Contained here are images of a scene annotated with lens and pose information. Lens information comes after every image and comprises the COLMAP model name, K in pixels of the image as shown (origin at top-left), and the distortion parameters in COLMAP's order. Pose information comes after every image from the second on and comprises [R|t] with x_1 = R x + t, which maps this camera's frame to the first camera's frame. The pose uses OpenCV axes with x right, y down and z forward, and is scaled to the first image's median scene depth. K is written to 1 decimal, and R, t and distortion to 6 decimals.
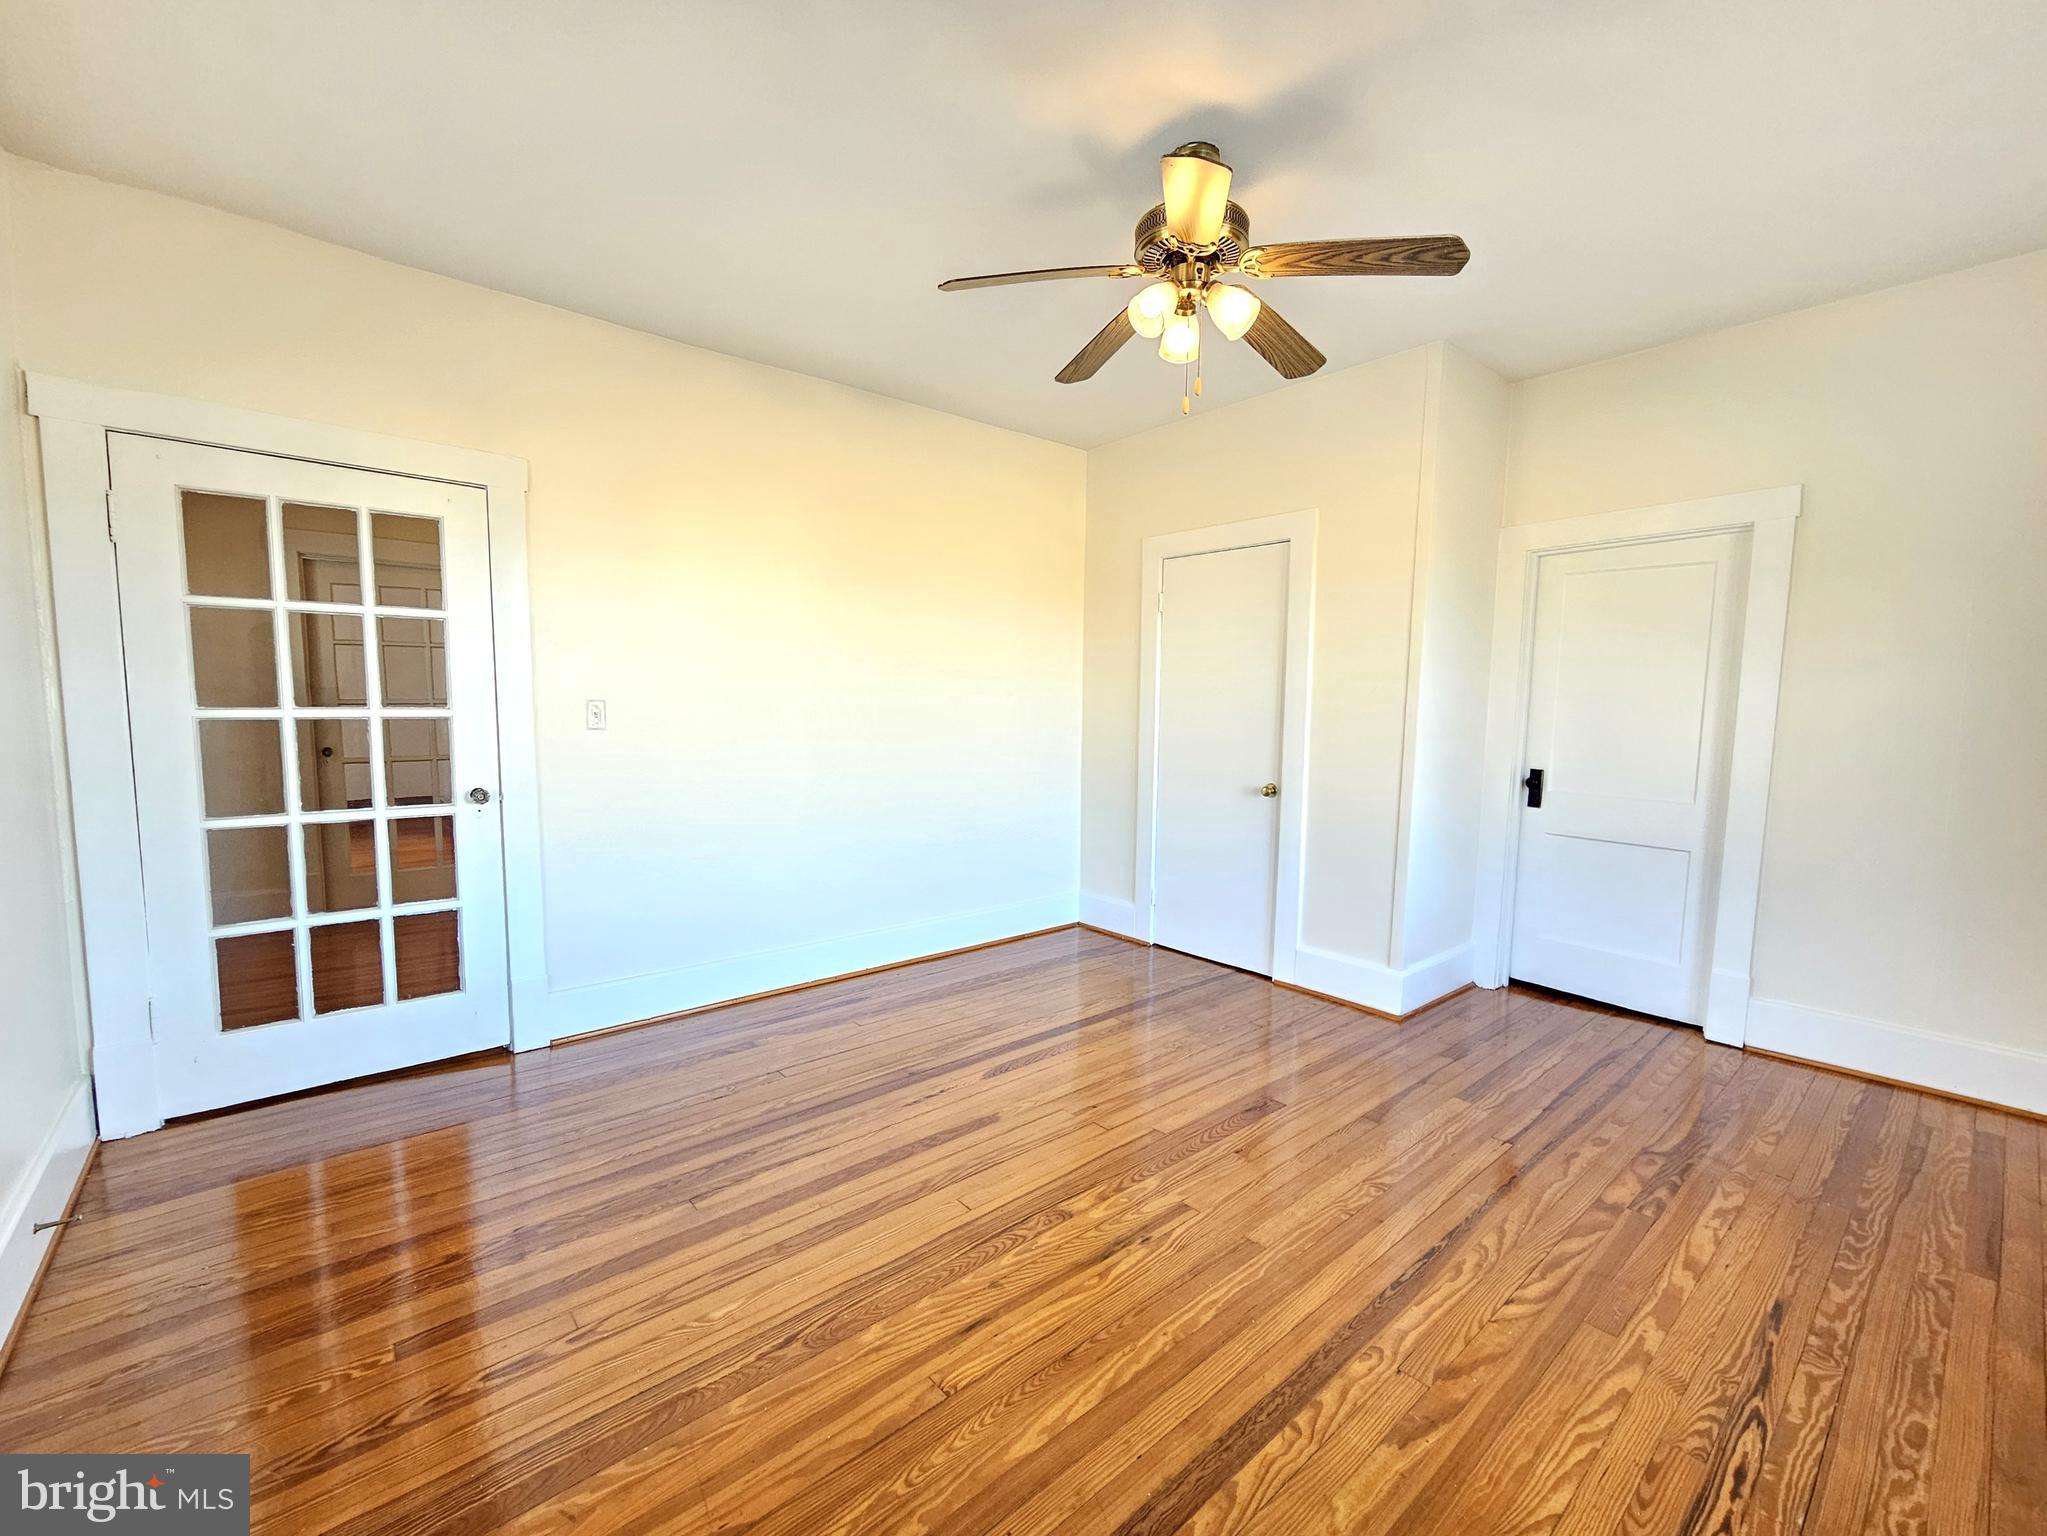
lens RADIAL K [[855.4, 0, 1020.1], [0, 855.4, 772.8], [0, 0, 1]] dist [-0.000968, 0.000386]
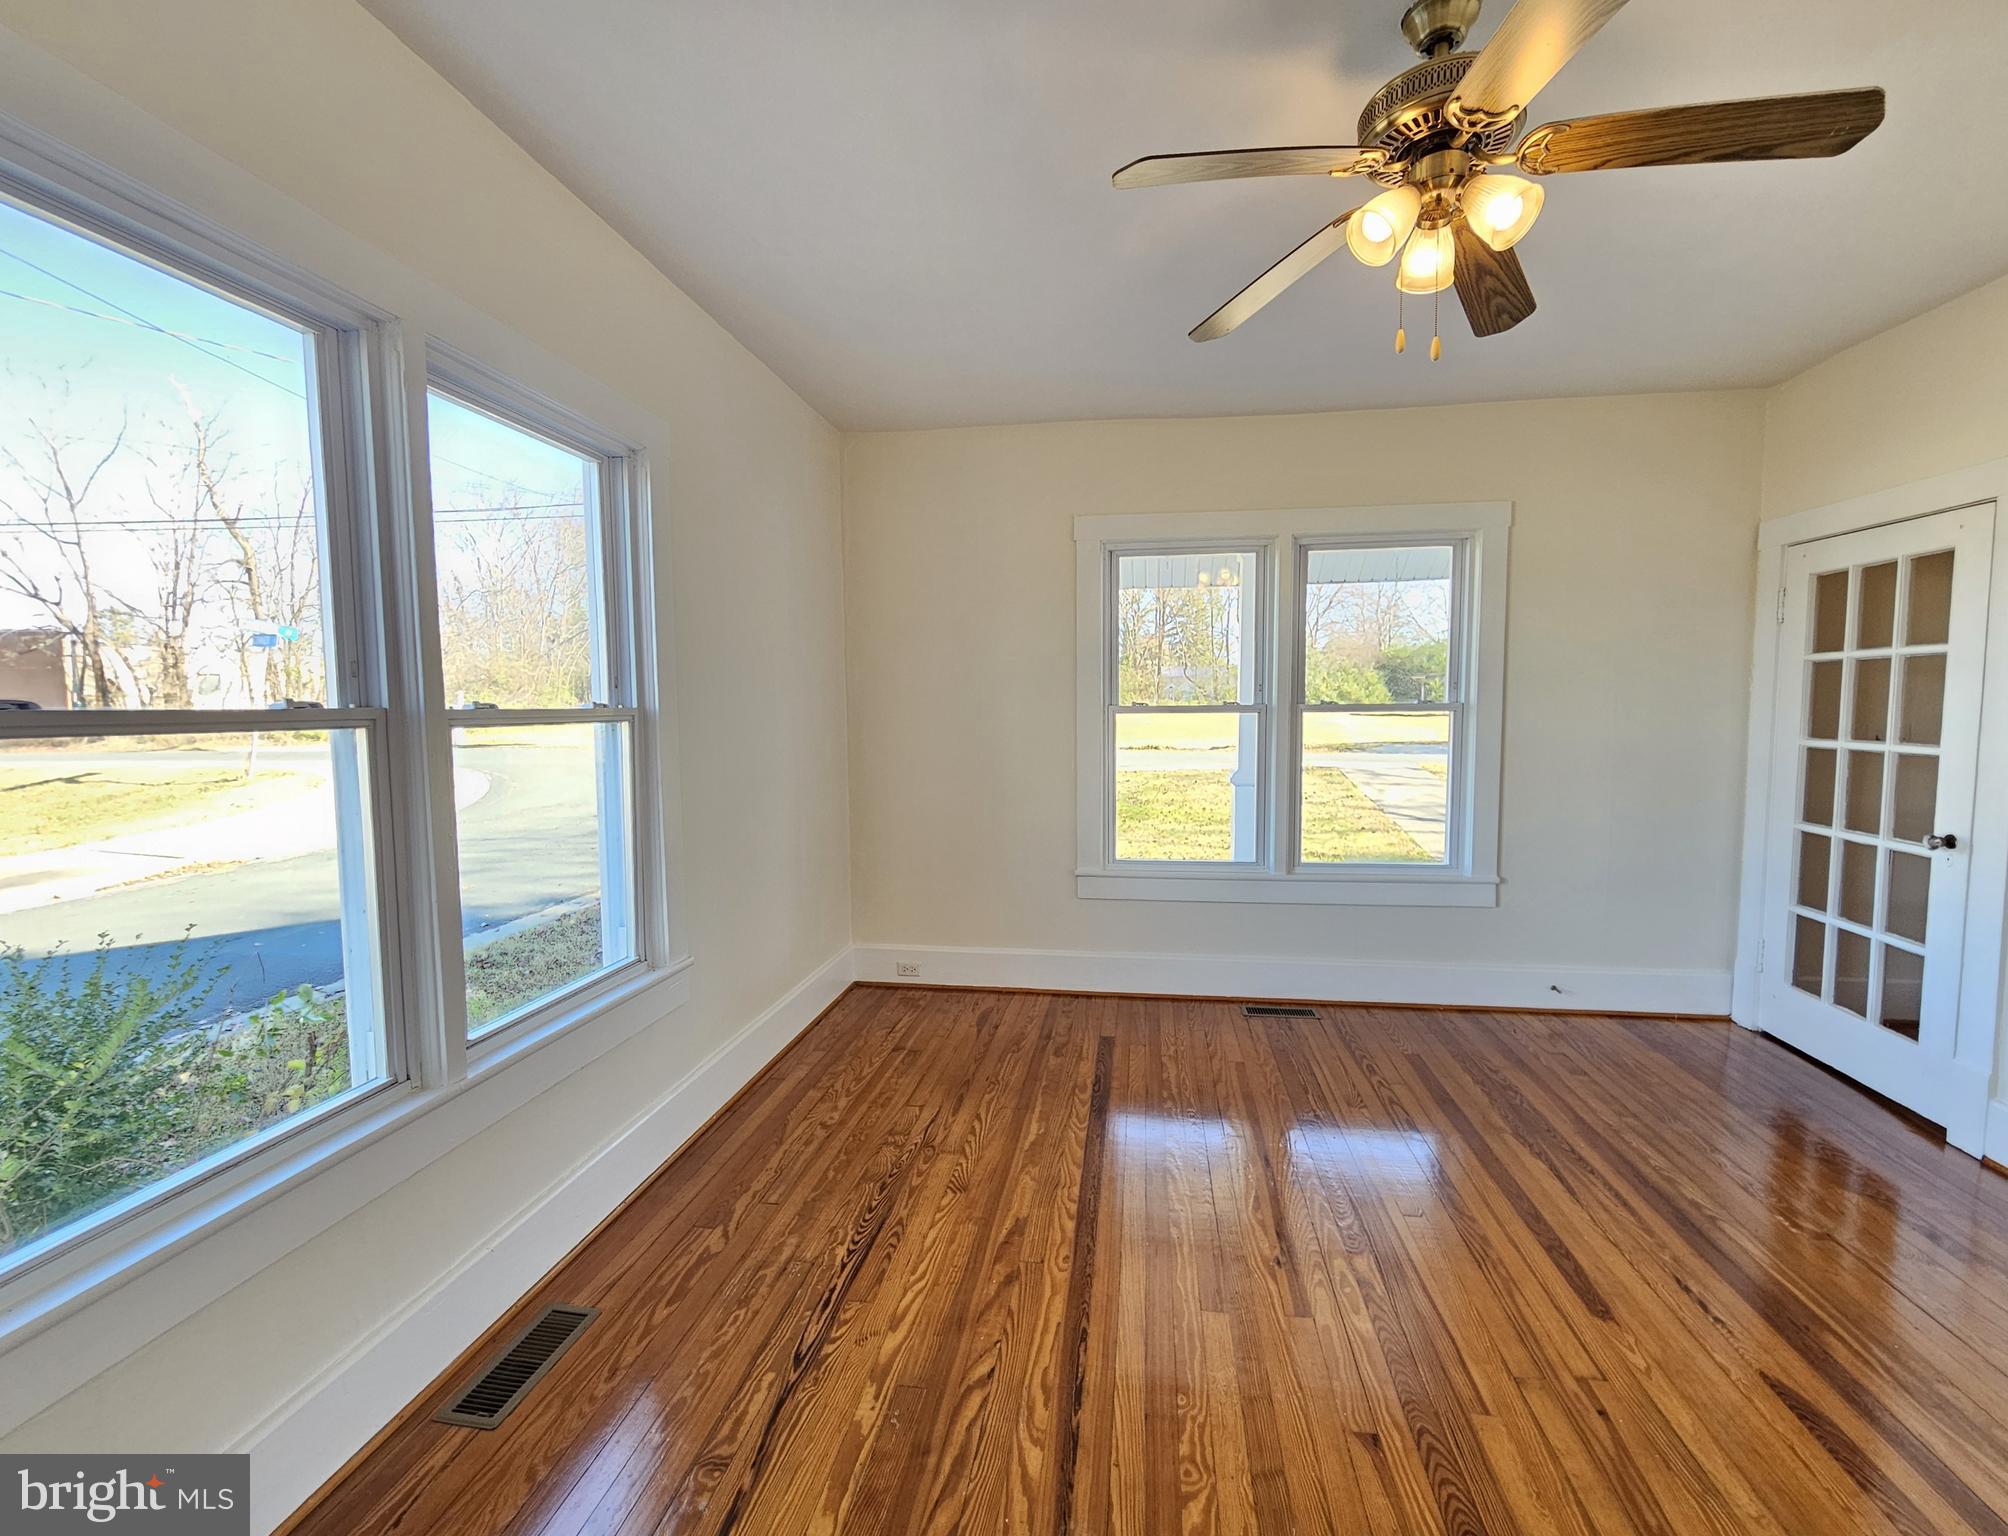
lens RADIAL K [[863.3, 0, 1041.3], [0, 863.3, 774.6], [0, 0, 1]] dist [-0.000186, 0.000053]
pose [[-0.730685, 0.047572, -0.681055, 1.030604], [-0.064274, 0.988345, 0.137993, -0.162303], [0.679682, 0.144604, -0.719112, 1.456548]]
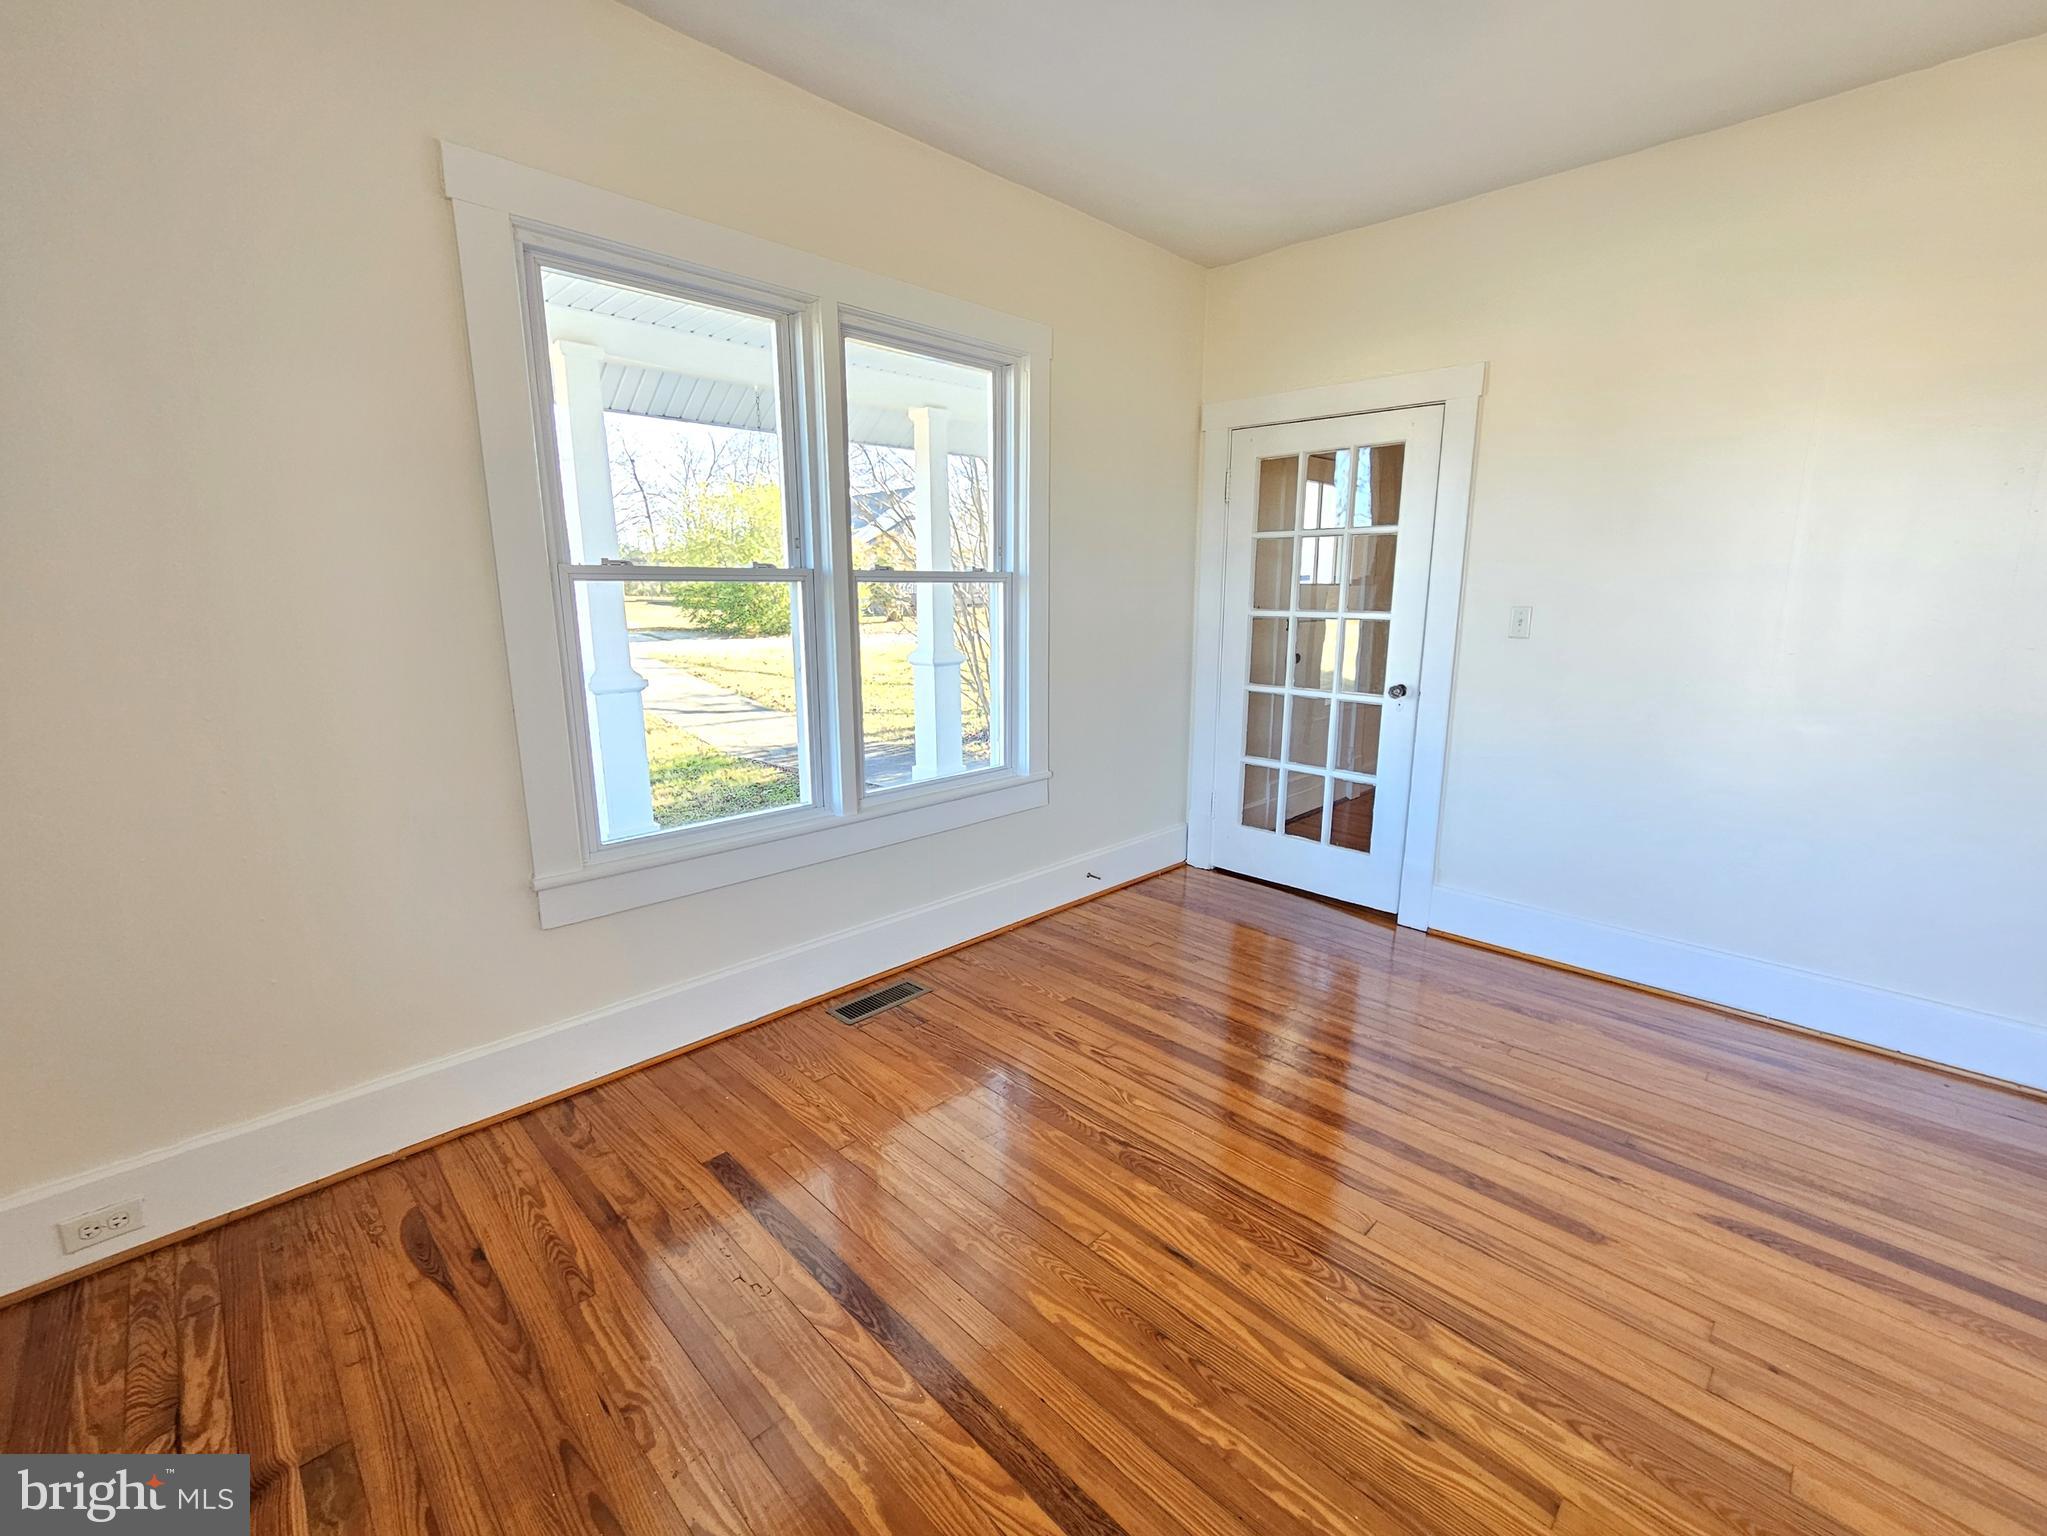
lens RADIAL K [[855.4, 0, 1020.1], [0, 855.4, 772.8], [0, 0, 1]] dist [-0.000968, 0.000386]
pose [[0.083410, 0.196757, -0.976898, 0.664605], [-0.091288, 0.977701, 0.189124, -0.053569], [0.992325, 0.073404, 0.099512, 0.581457]]
